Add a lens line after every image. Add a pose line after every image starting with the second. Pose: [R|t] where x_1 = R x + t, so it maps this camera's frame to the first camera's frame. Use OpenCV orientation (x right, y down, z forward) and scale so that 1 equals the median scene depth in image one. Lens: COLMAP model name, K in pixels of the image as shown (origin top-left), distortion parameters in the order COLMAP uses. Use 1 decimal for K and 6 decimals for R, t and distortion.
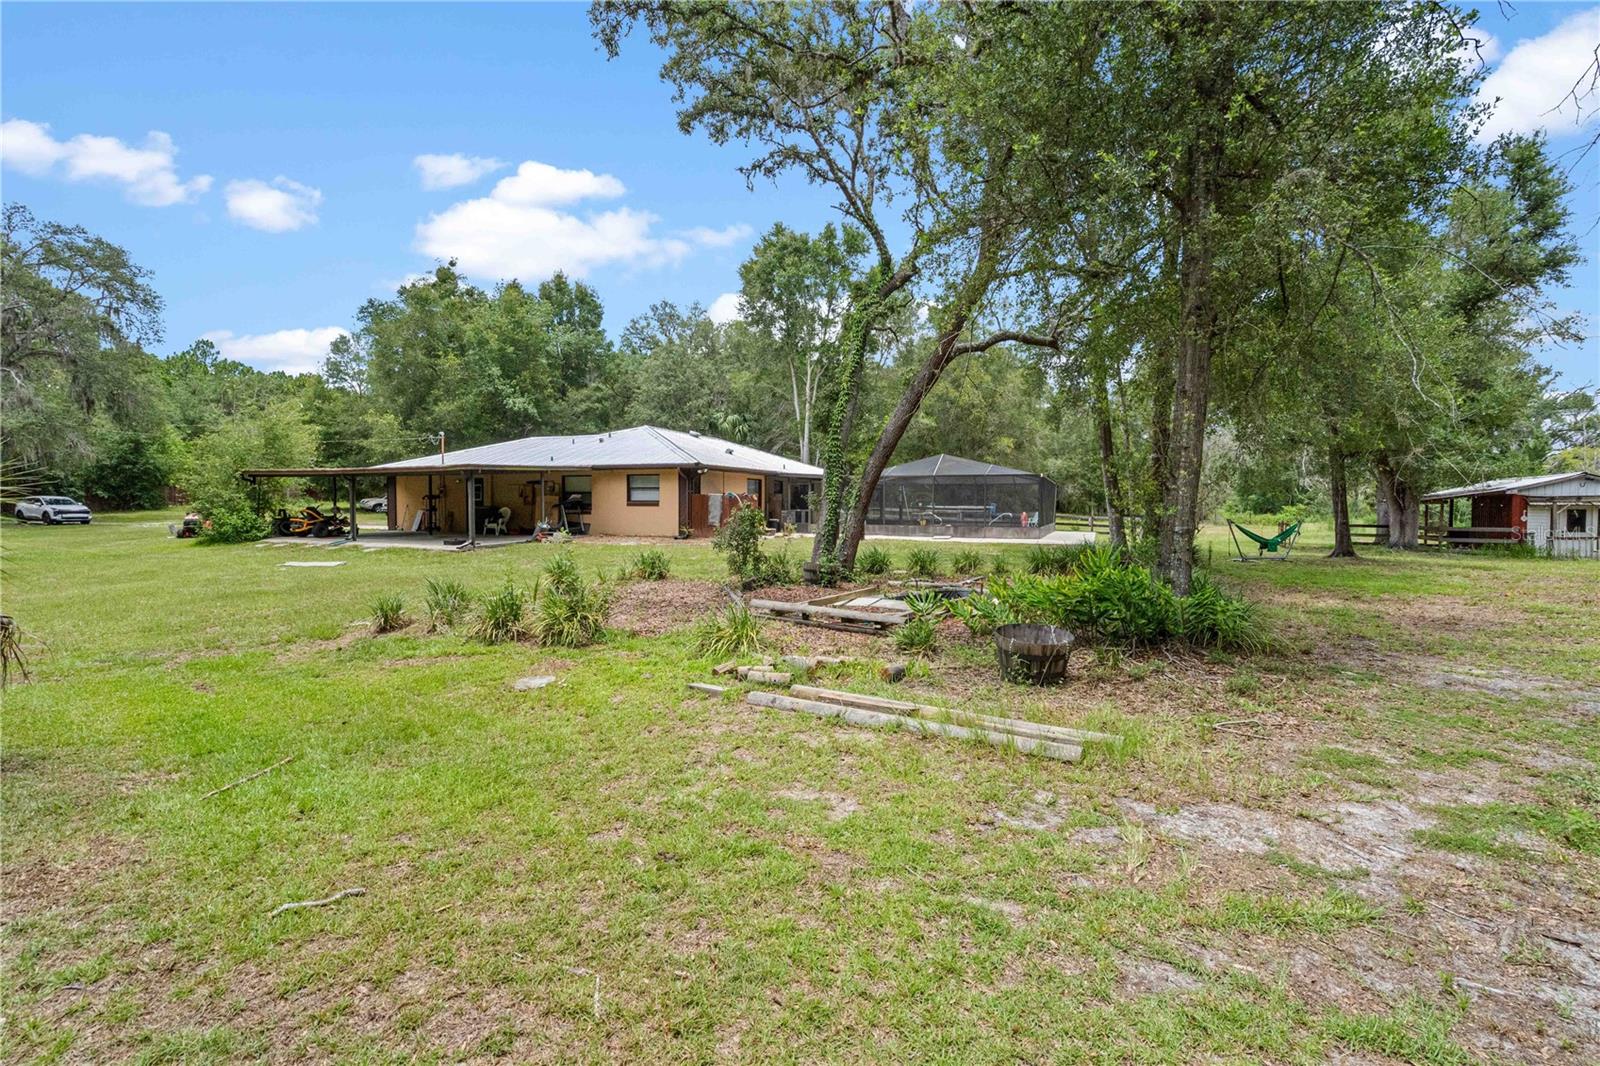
lens RADIAL K [[720.5, 0, 800.0], [0, 720.5, 533.0], [0, 0, 1]] dist [0.000900, 0.000105]
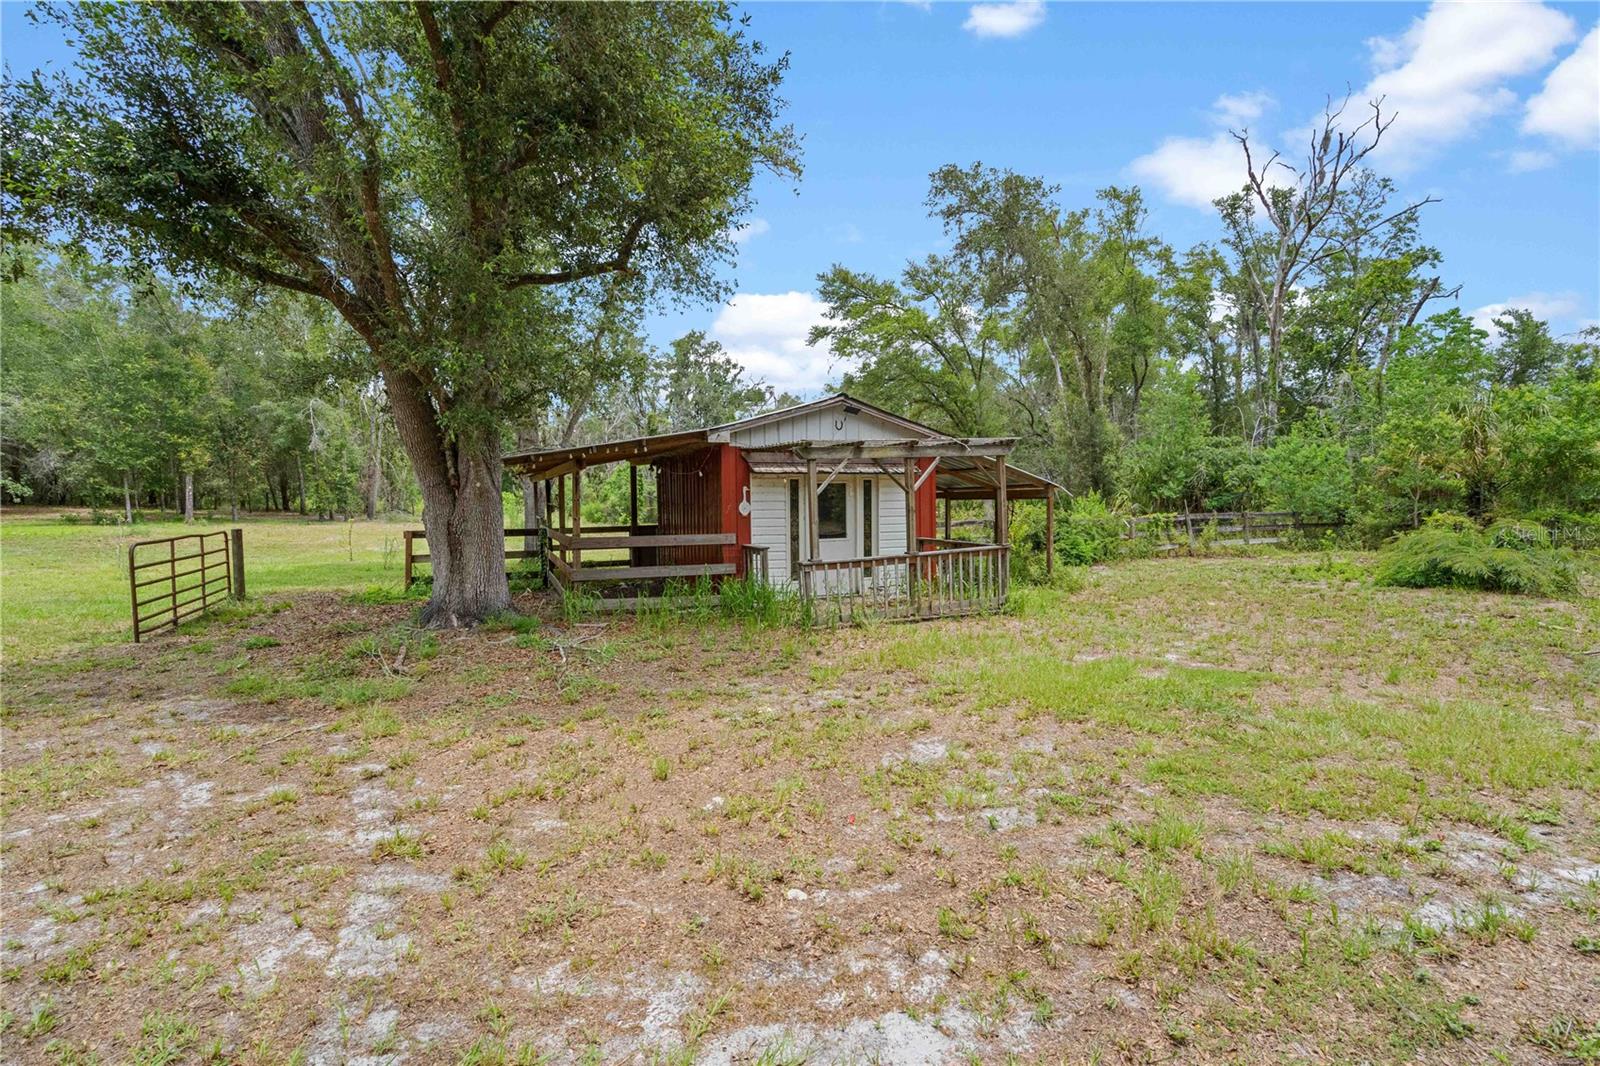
lens RADIAL K [[740.0, 0, 798.8], [0, 740.0, 491.3], [0, 0, 1]] dist [-0.002345, 0.000212]
pose [[0.628749, -0.006192, 0.777584, 0.722249], [0.040466, 0.998874, -0.024767, -0.018468], [-0.776555, 0.047038, 0.628292, 0.735805]]
